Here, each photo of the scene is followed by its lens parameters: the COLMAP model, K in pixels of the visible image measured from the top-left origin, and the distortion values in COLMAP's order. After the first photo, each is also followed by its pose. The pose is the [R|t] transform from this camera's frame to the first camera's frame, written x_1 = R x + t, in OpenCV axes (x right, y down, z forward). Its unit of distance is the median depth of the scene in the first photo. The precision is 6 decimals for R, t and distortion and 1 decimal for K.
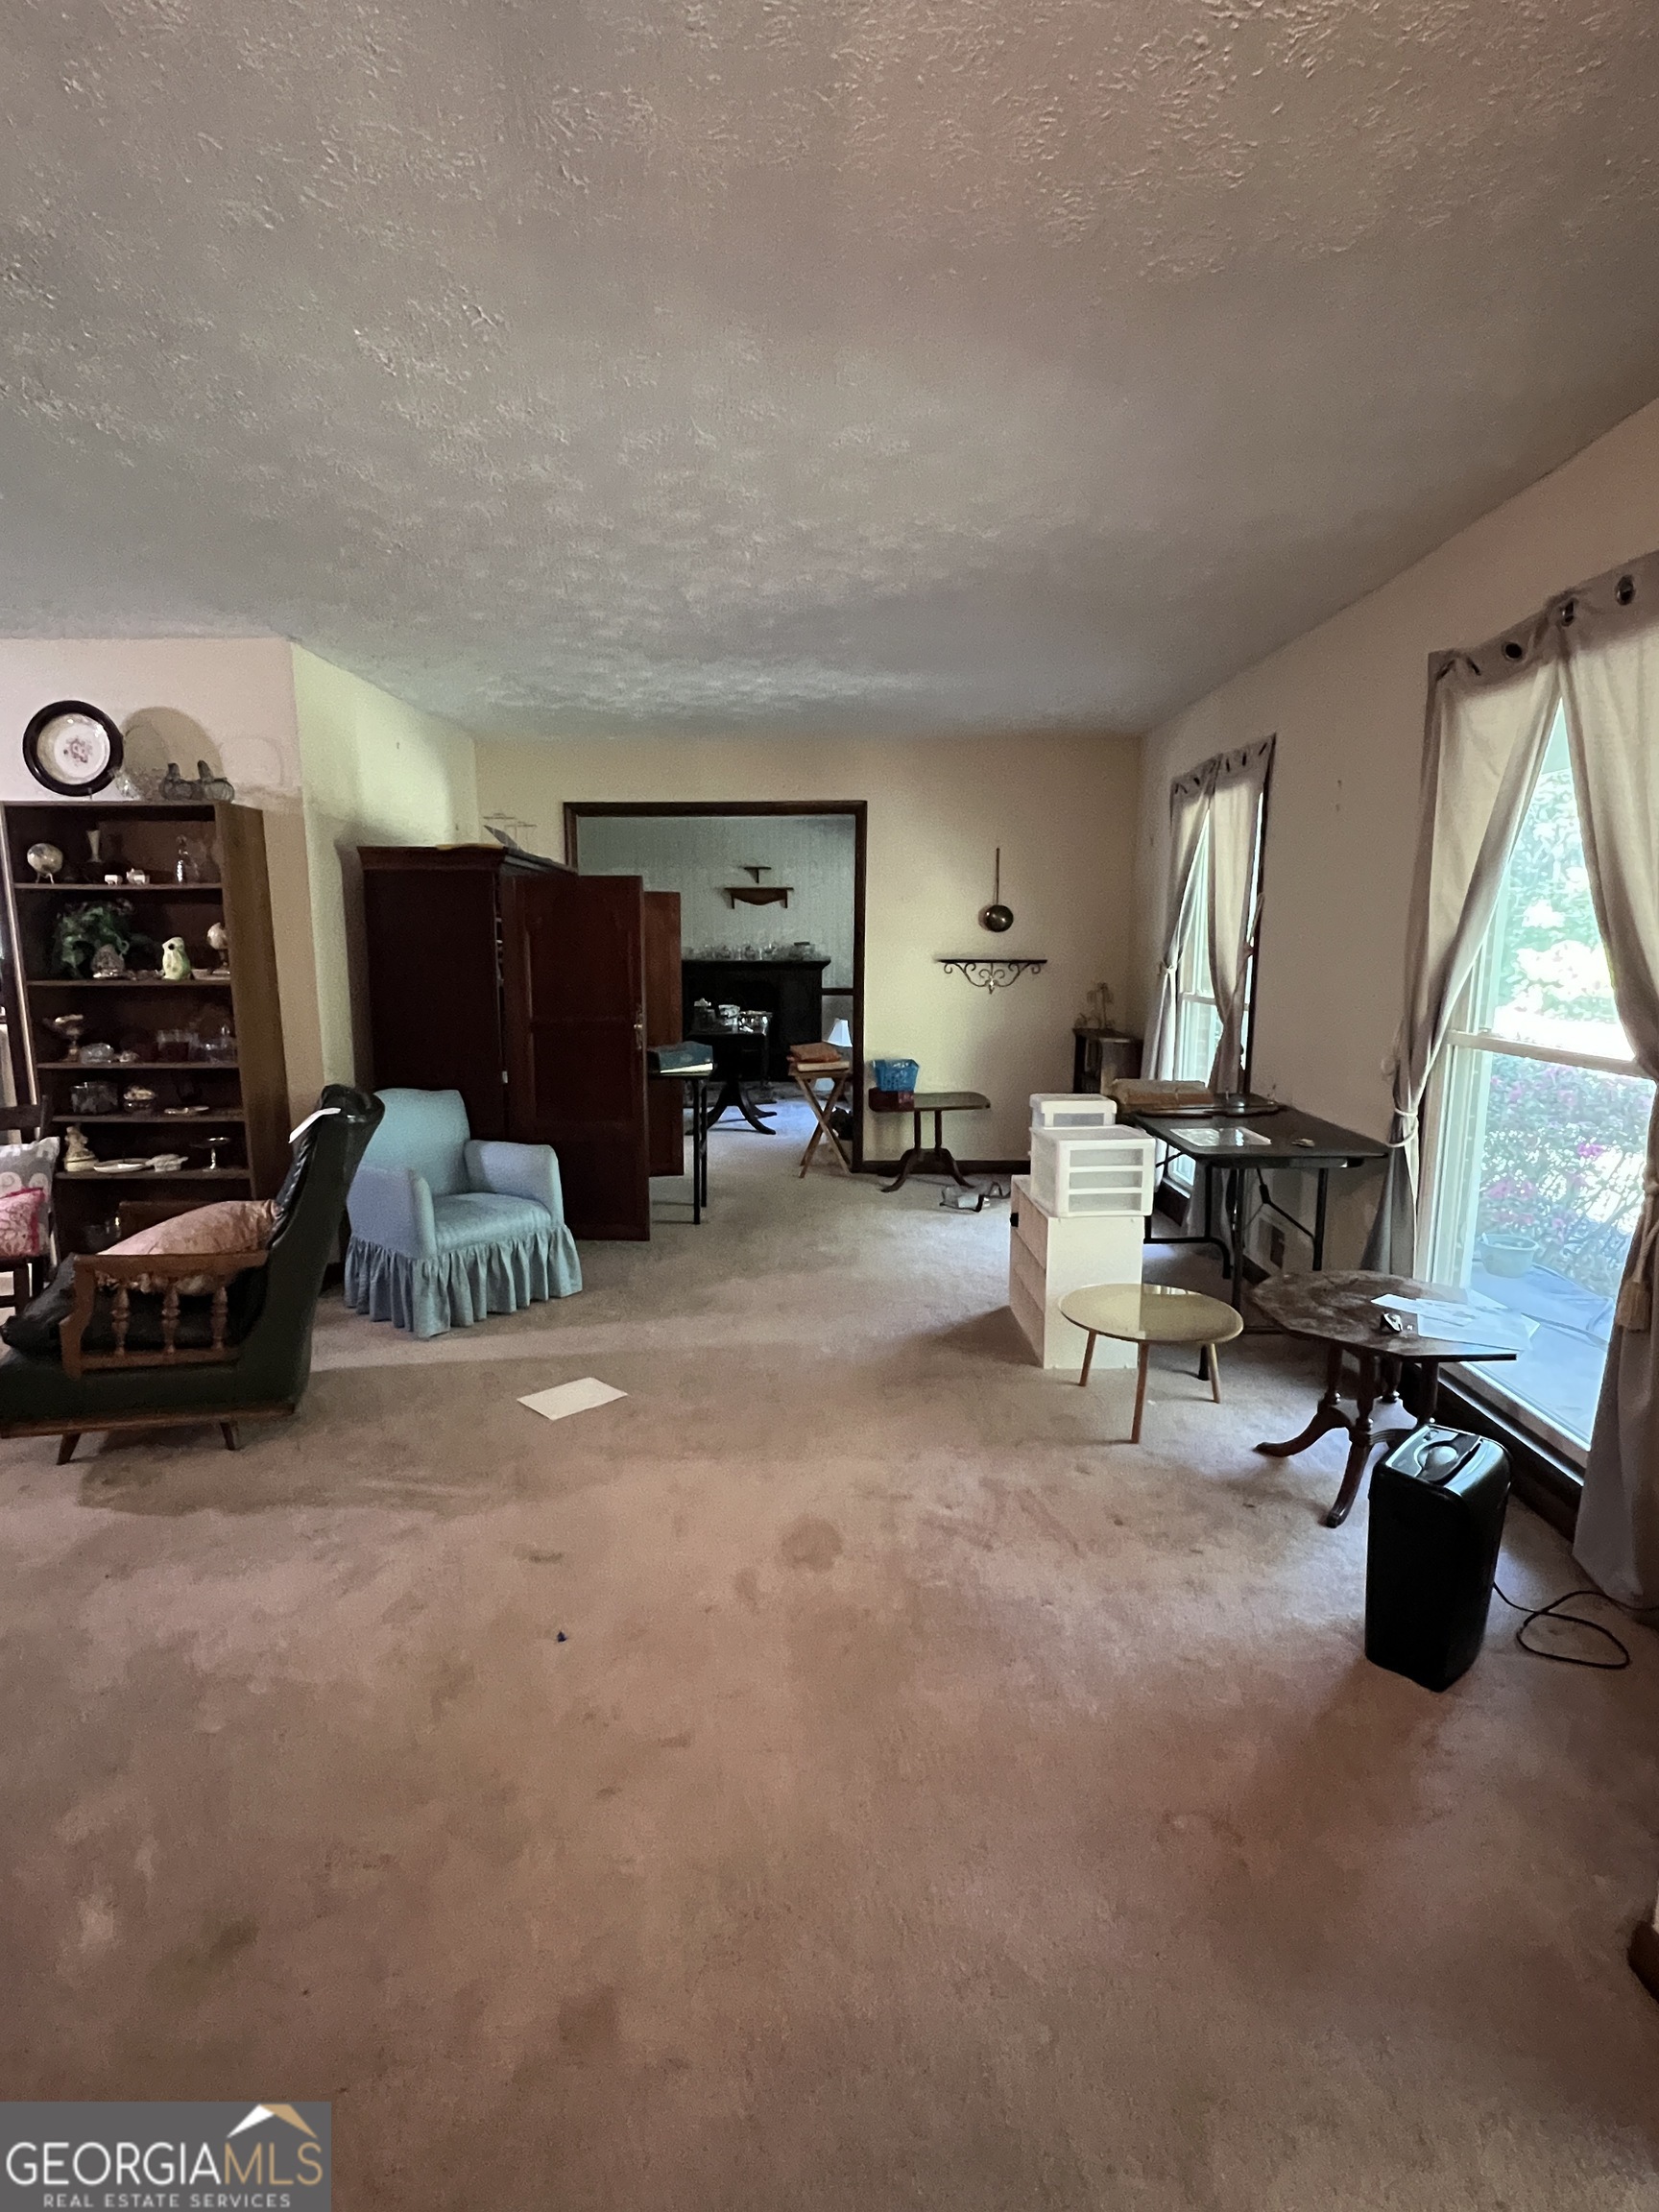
lens RADIAL K [[1083.0, 0, 832.1], [0, 1083.0, 1107.8], [0, 0, 1]] dist [0.000632, 0.000089]
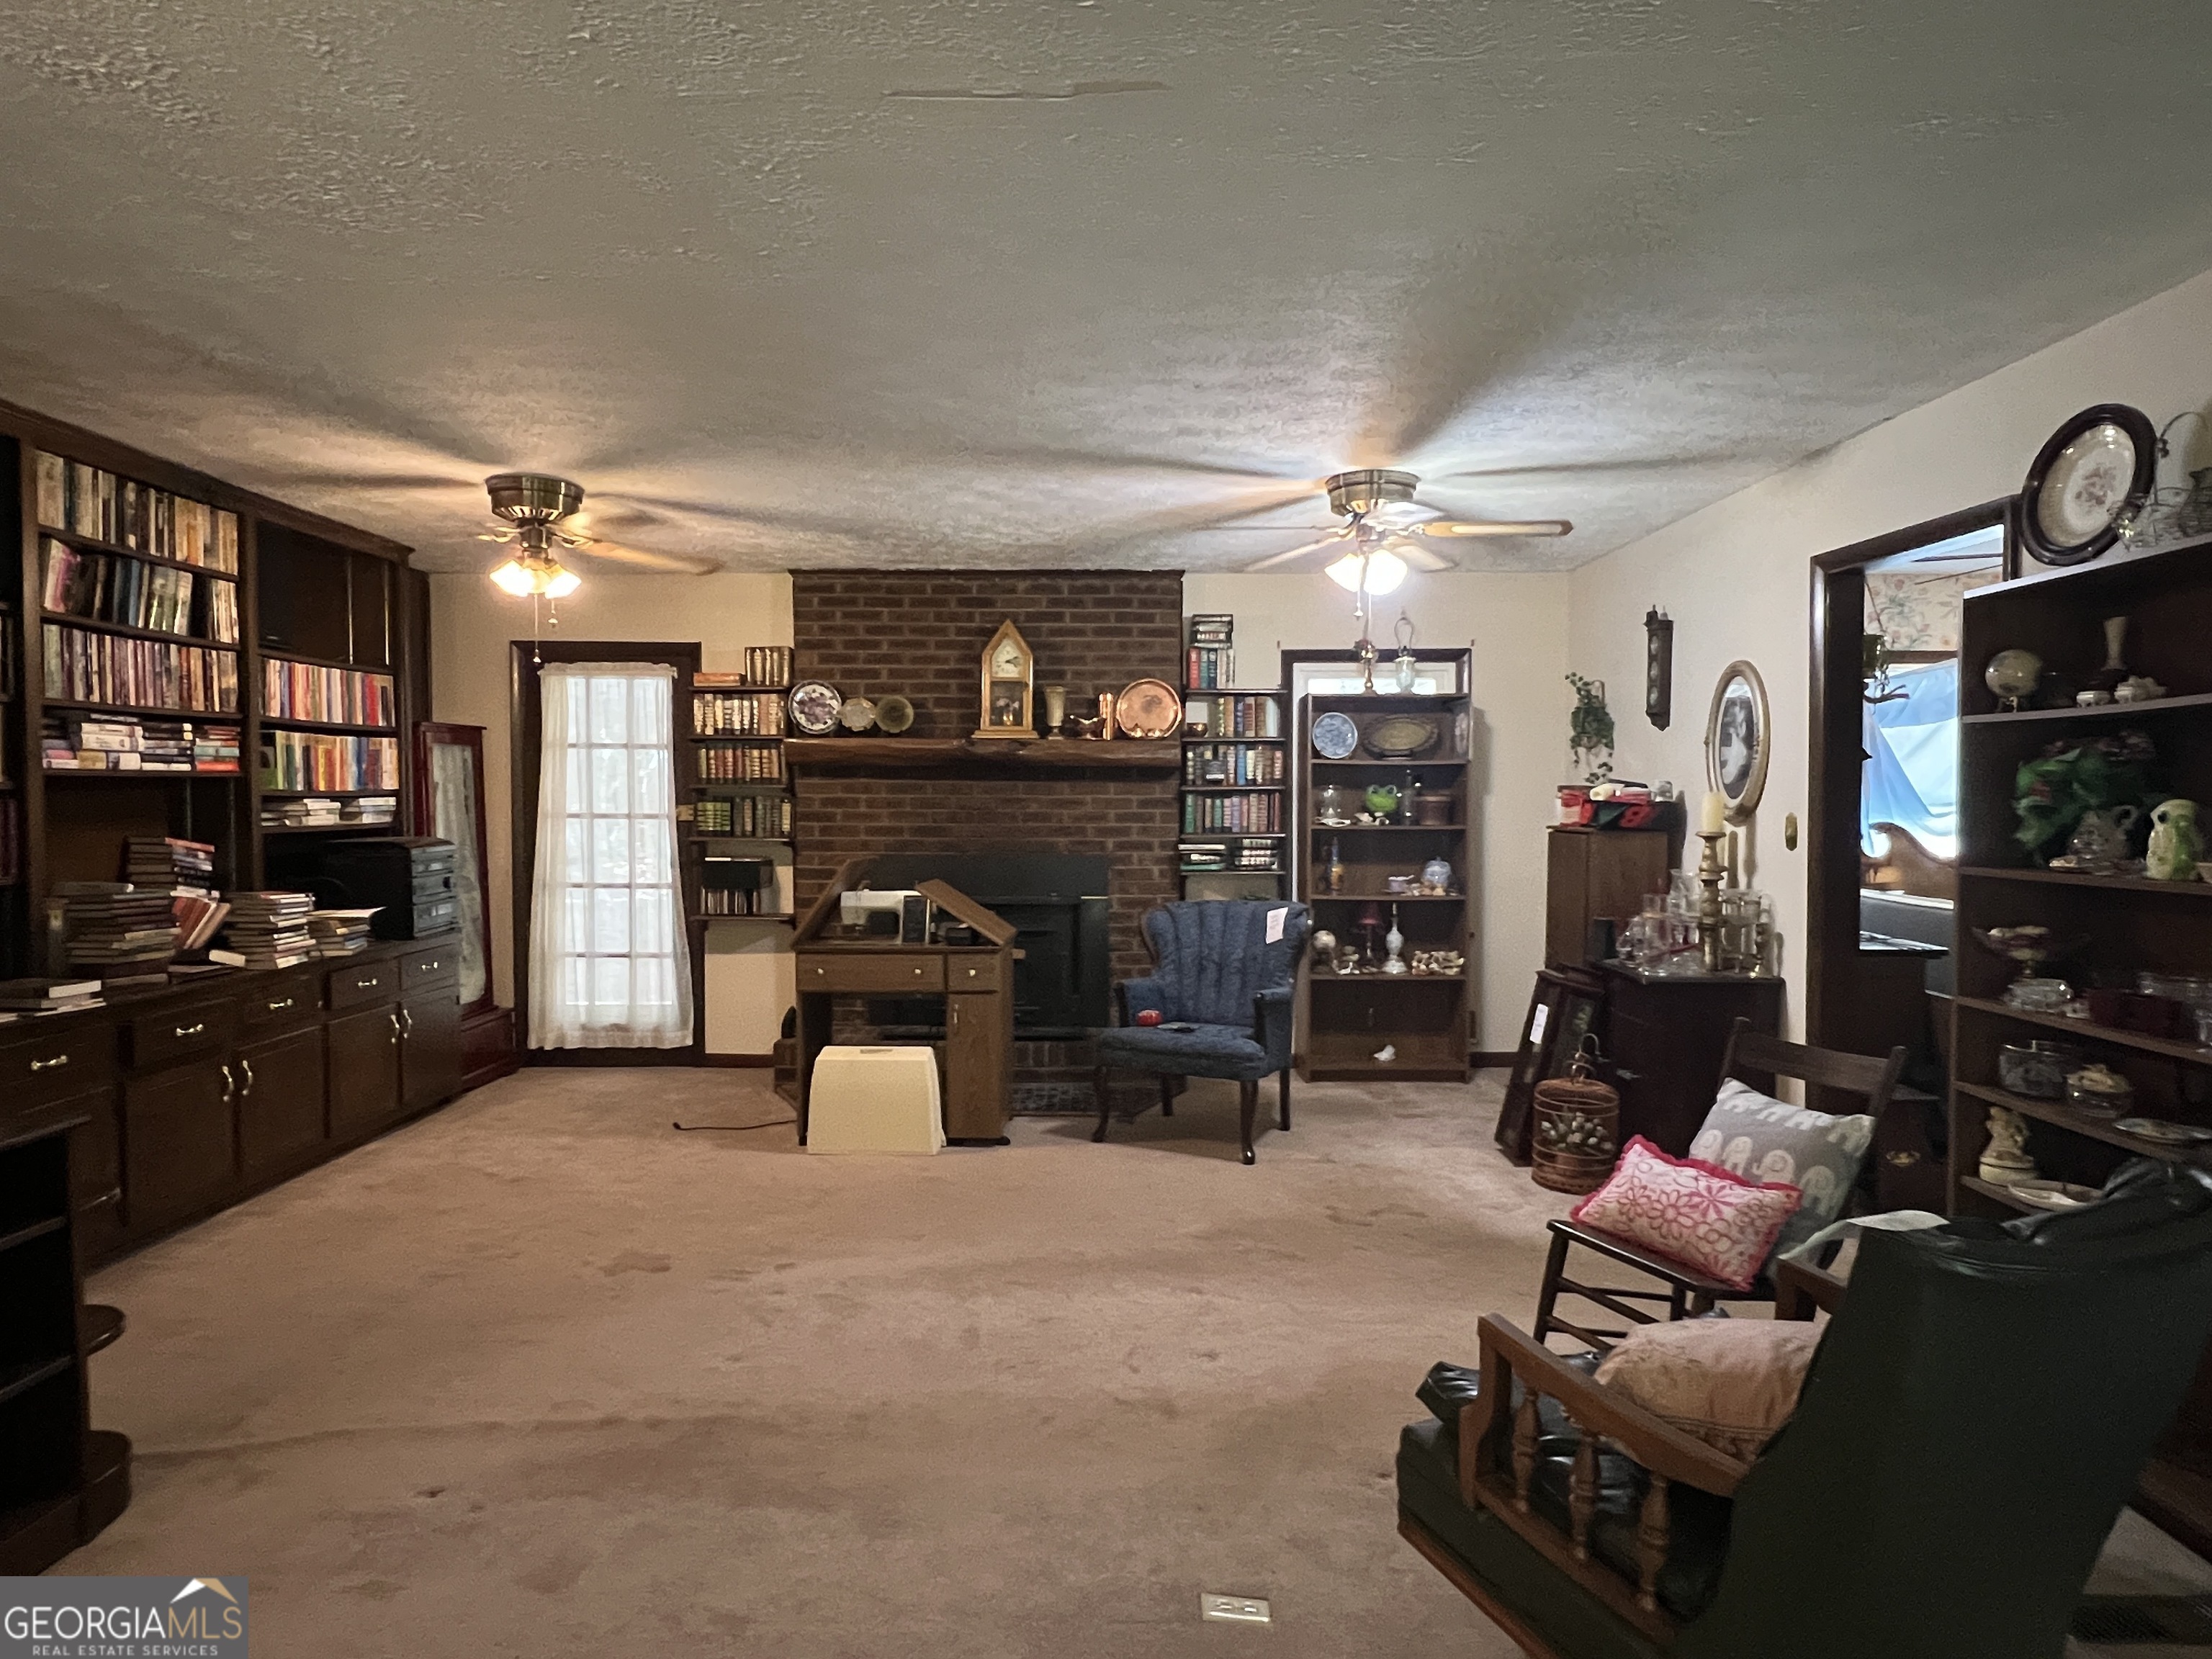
lens RADIAL K [[1280.4, 0, 1105.1], [0, 1280.4, 836.6], [0, 0, 1]] dist [-0.000874, -0.000026]
pose [[-0.011167, 0.029897, -0.999491, 0.014855], [-0.156657, 0.987158, 0.031279, -0.078514], [0.987590, 0.156926, -0.006340, 0.500301]]
